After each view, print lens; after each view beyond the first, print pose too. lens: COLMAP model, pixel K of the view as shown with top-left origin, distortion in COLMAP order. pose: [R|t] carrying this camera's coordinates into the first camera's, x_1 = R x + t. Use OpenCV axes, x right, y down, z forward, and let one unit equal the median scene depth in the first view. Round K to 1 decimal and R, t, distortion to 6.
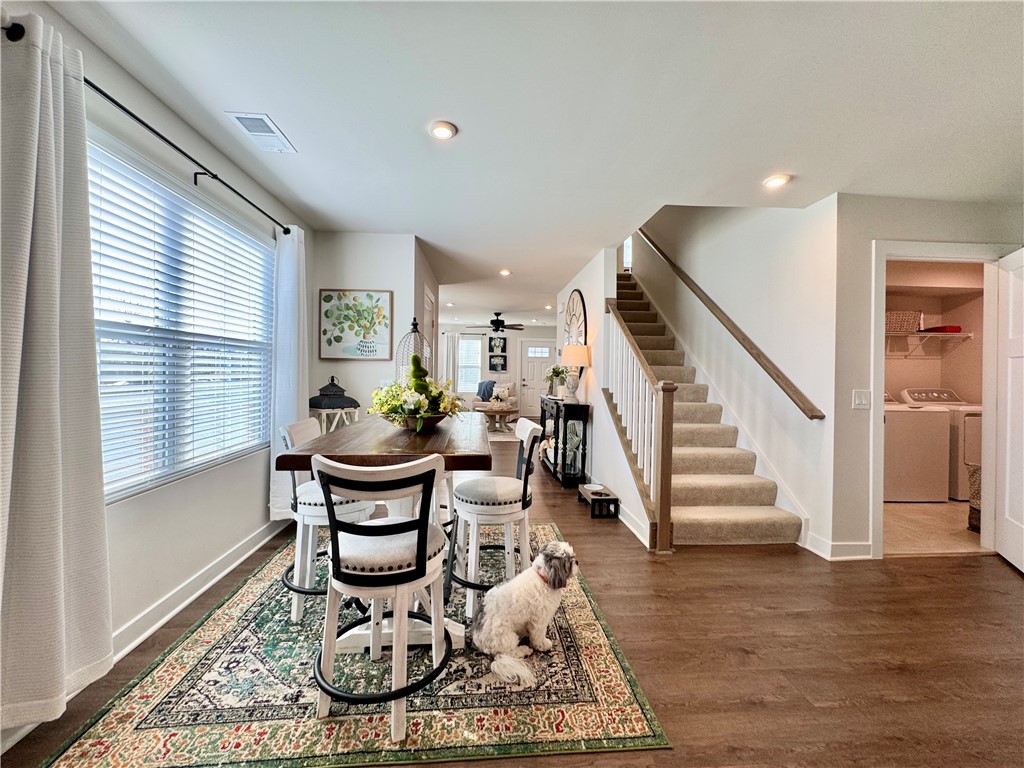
lens RADIAL K [[413.4, 0, 511.7], [0, 413.4, 373.8], [0, 0, 1]] dist [-0.001385, -0.000201]
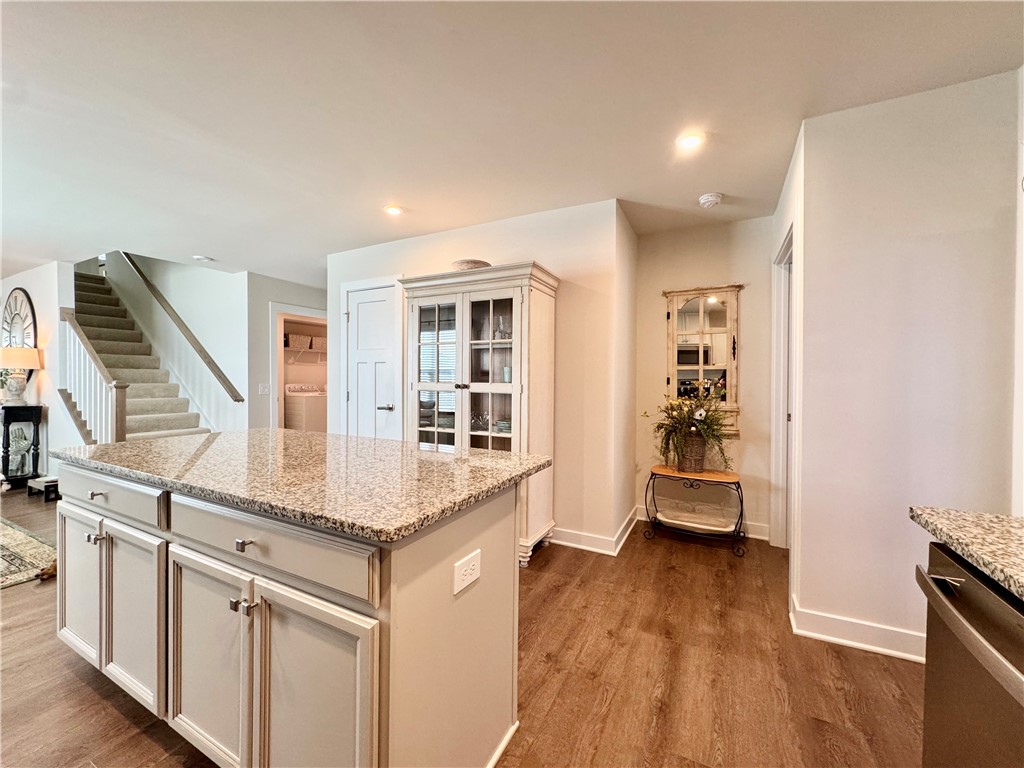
lens RADIAL K [[413.4, 0, 522.9], [0, 413.4, 382.7], [0, 0, 1]] dist [-0.001385, -0.000201]
pose [[0.518297, -0.021904, 0.854920, -0.076161], [0.006985, 0.999747, 0.021380, 0.002726], [-0.855172, -0.005109, 0.518319, -0.609456]]
